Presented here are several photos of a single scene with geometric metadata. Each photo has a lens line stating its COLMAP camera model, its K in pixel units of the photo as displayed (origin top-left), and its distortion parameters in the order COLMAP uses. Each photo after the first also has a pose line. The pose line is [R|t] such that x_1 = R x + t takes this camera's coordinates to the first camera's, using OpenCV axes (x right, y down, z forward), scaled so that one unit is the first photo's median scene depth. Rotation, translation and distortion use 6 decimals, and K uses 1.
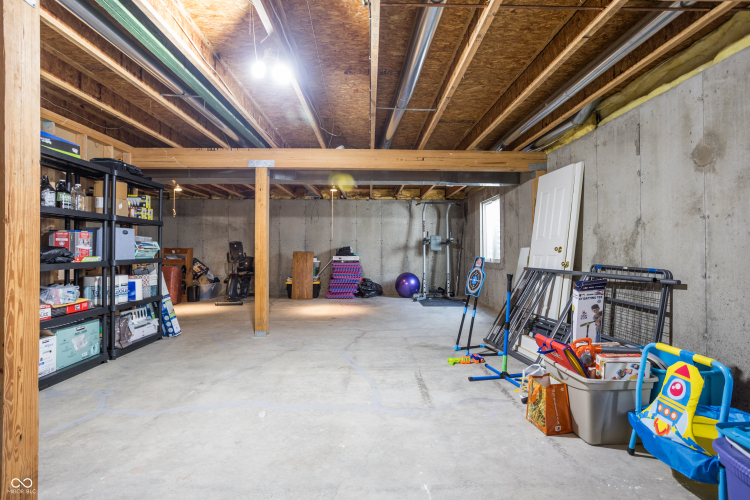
lens RADIAL K [[387.6, 0, 376.4], [0, 387.6, 245.0], [0, 0, 1]] dist [-0.062246, 0.032160]
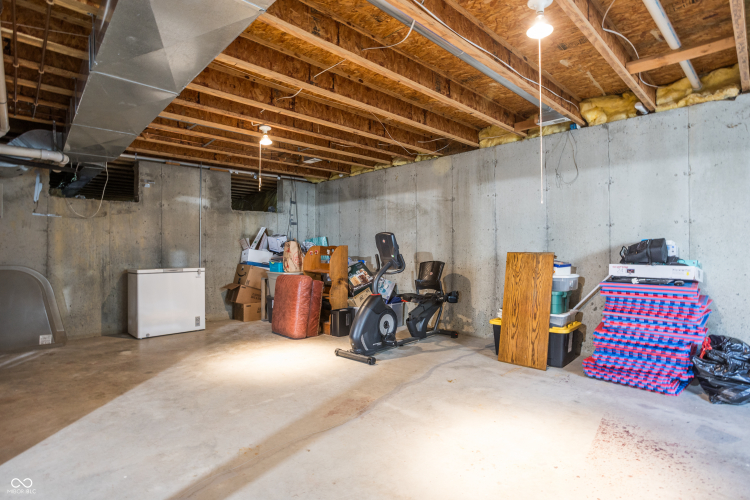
lens RADIAL K [[387.6, 0, 376.4], [0, 387.6, 245.0], [0, 0, 1]] dist [-0.062246, 0.032160]
pose [[0.677630, -0.008670, -0.735352, 0.007020], [0.008604, 0.999956, -0.003861, 0.008863], [0.735353, -0.003710, 0.677674, 0.566629]]
